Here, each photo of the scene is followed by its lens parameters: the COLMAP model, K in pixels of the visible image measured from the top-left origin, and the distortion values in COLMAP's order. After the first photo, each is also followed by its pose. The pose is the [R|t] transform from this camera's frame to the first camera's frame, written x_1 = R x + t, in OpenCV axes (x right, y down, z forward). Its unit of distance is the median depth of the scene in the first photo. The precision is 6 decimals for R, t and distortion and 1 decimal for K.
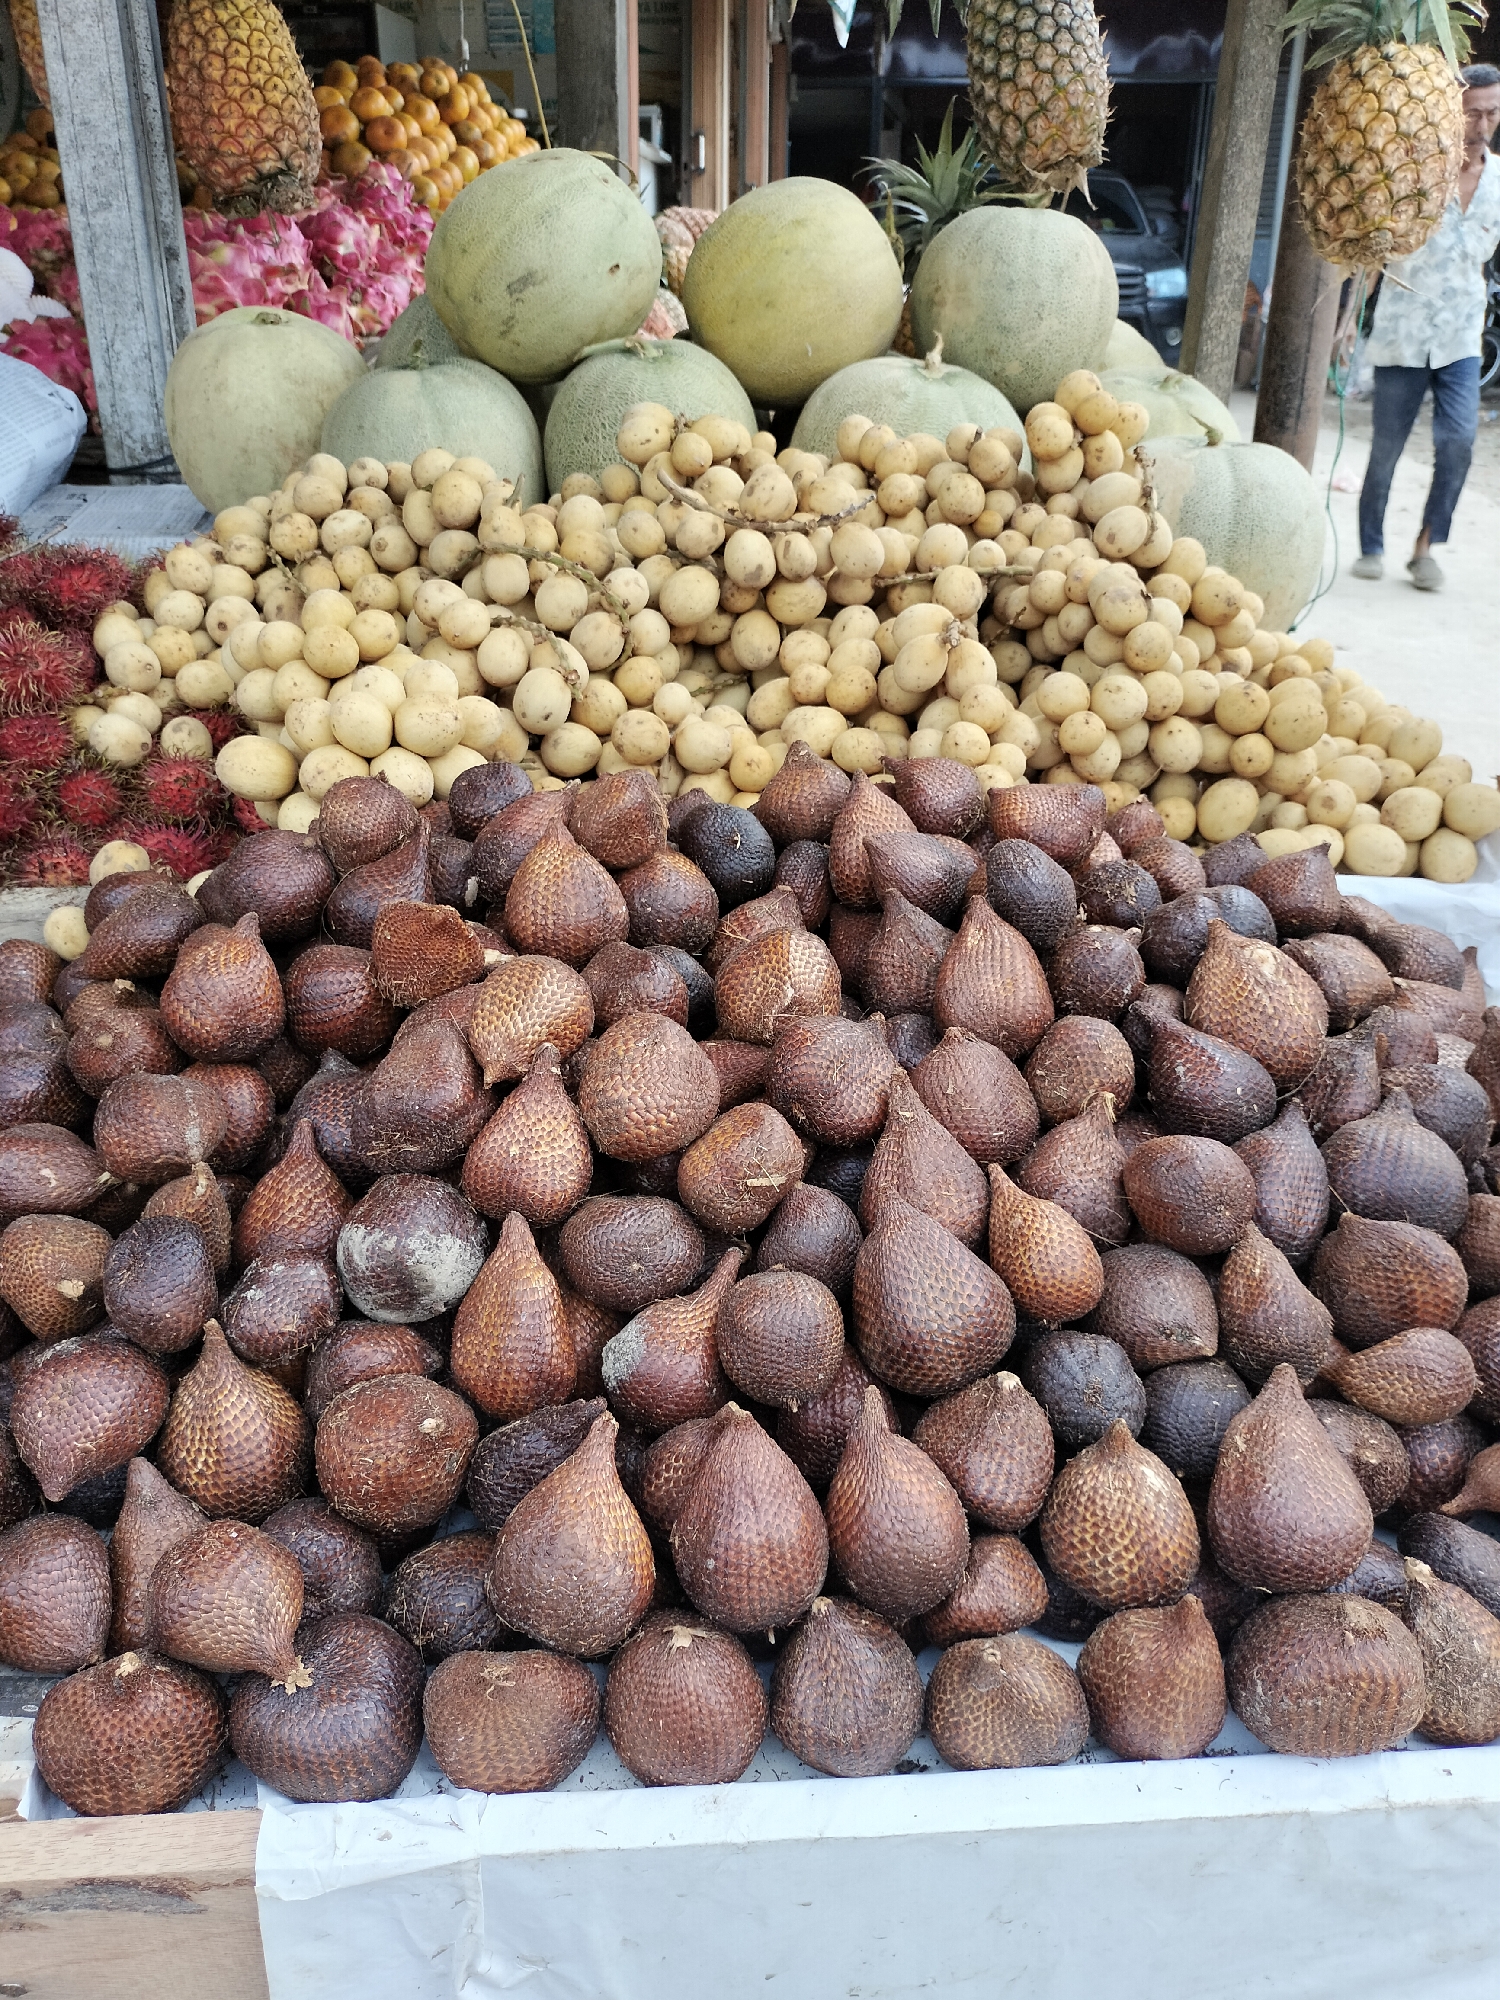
lens RADIAL K [[1534.7, 0, 755.2], [0, 1534.7, 988.5], [0, 0, 1]] dist [0.059345, -0.109629]
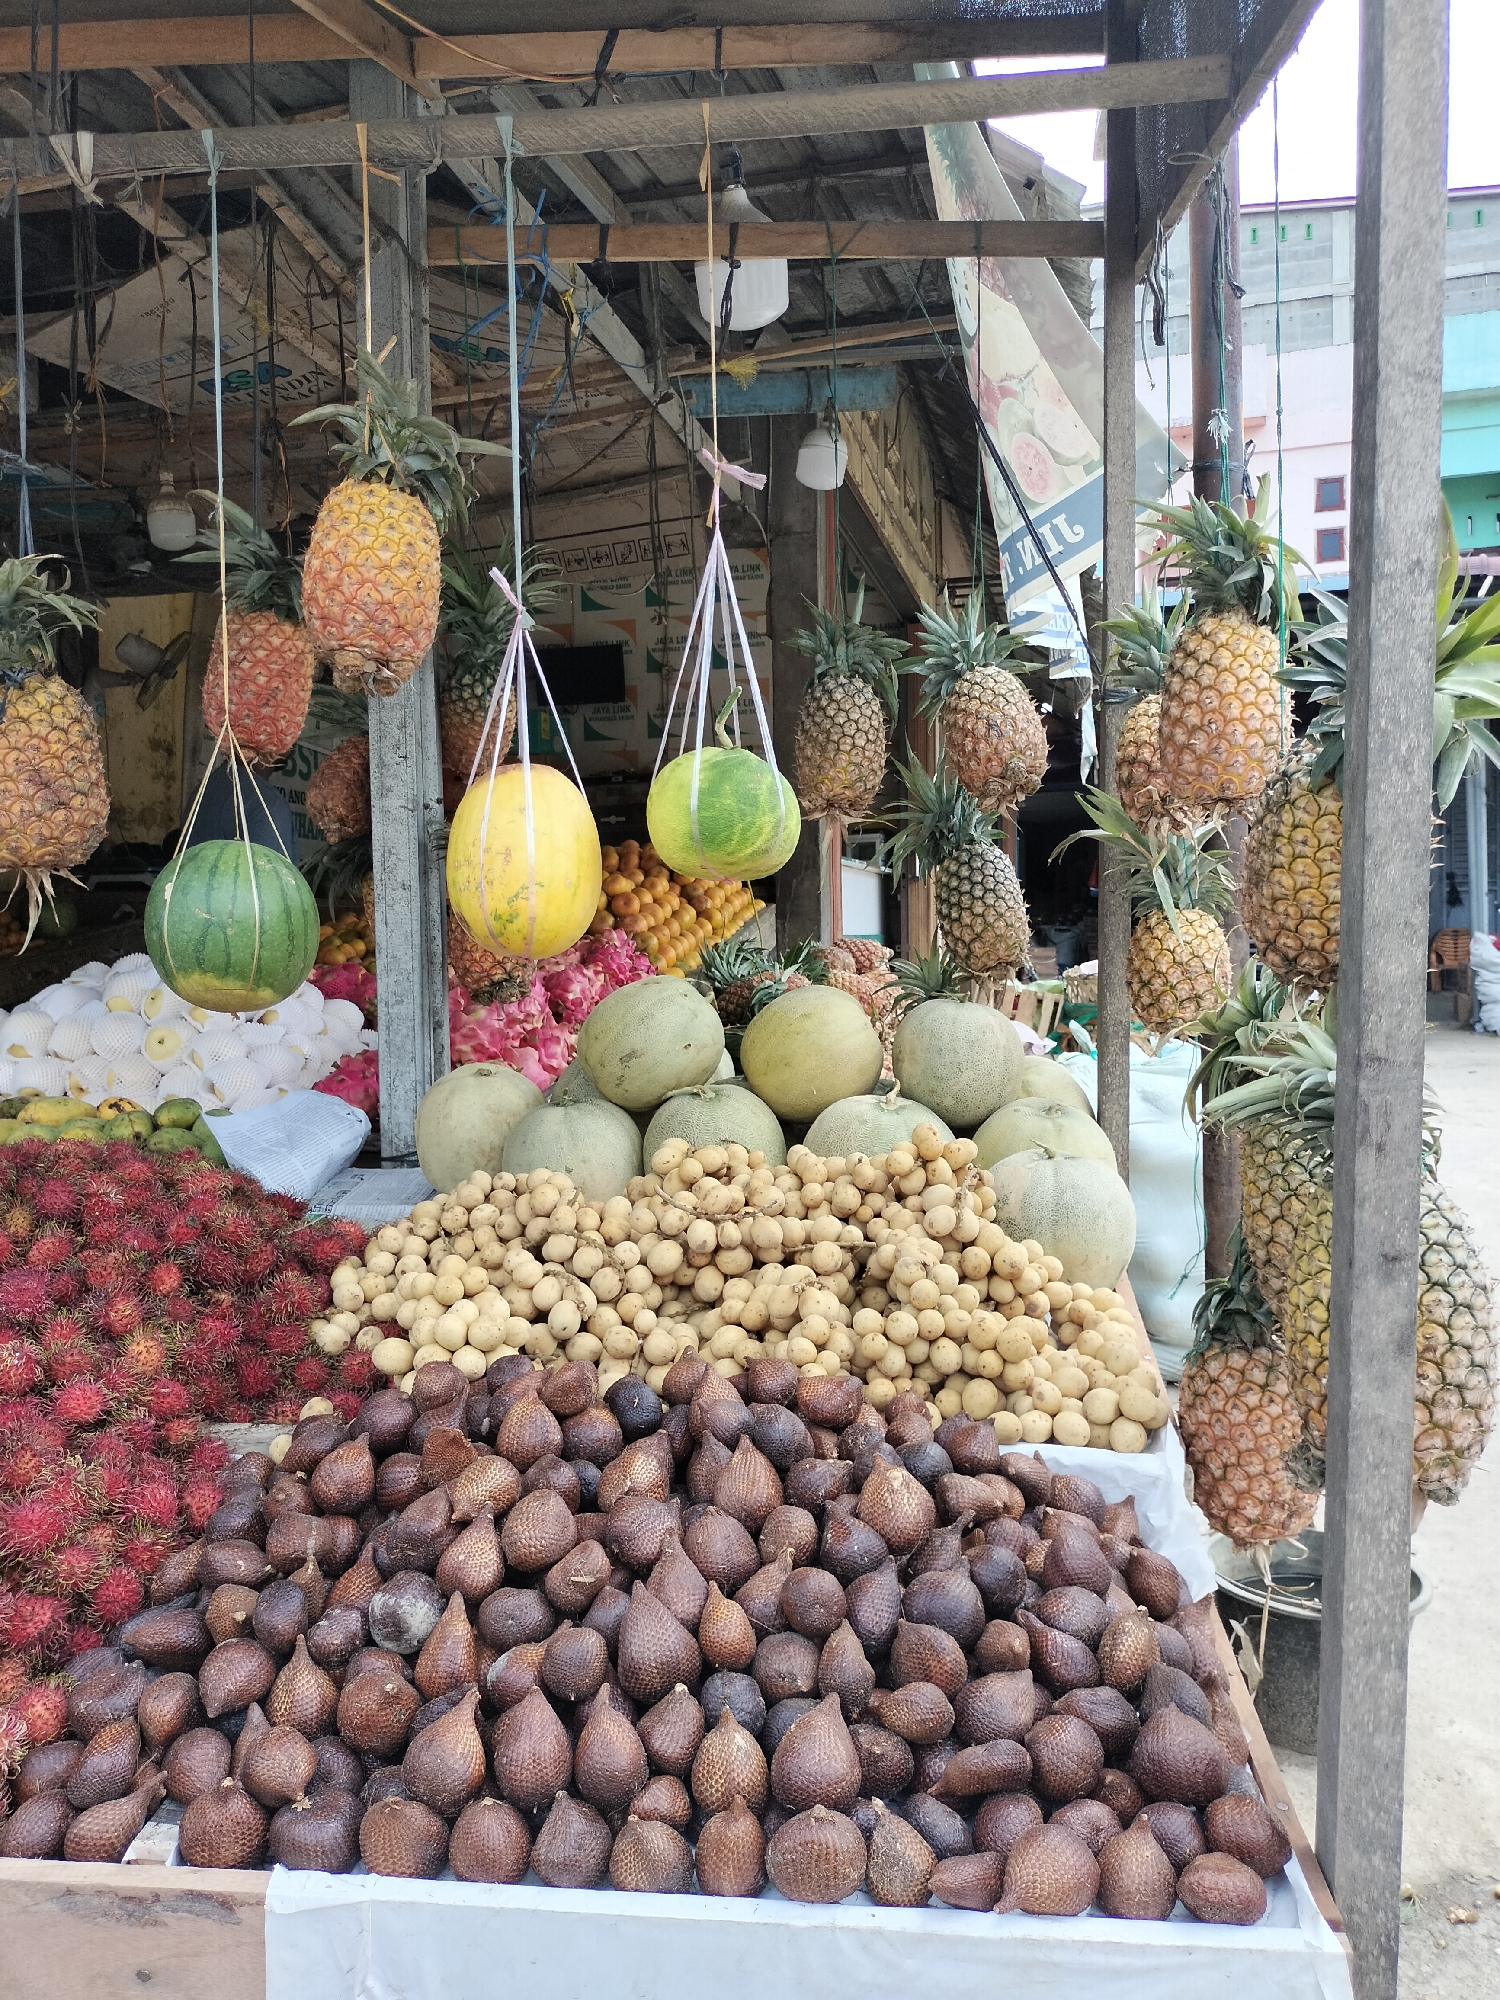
lens RADIAL K [[1534.7, 0, 755.2], [0, 1534.7, 988.5], [0, 0, 1]] dist [0.059345, -0.109629]
pose [[0.983482, -0.019552, -0.179948, 0.389085], [-0.050233, 0.925616, -0.375115, 0.104561], [0.173898, 0.377958, 0.909344, -0.666440]]
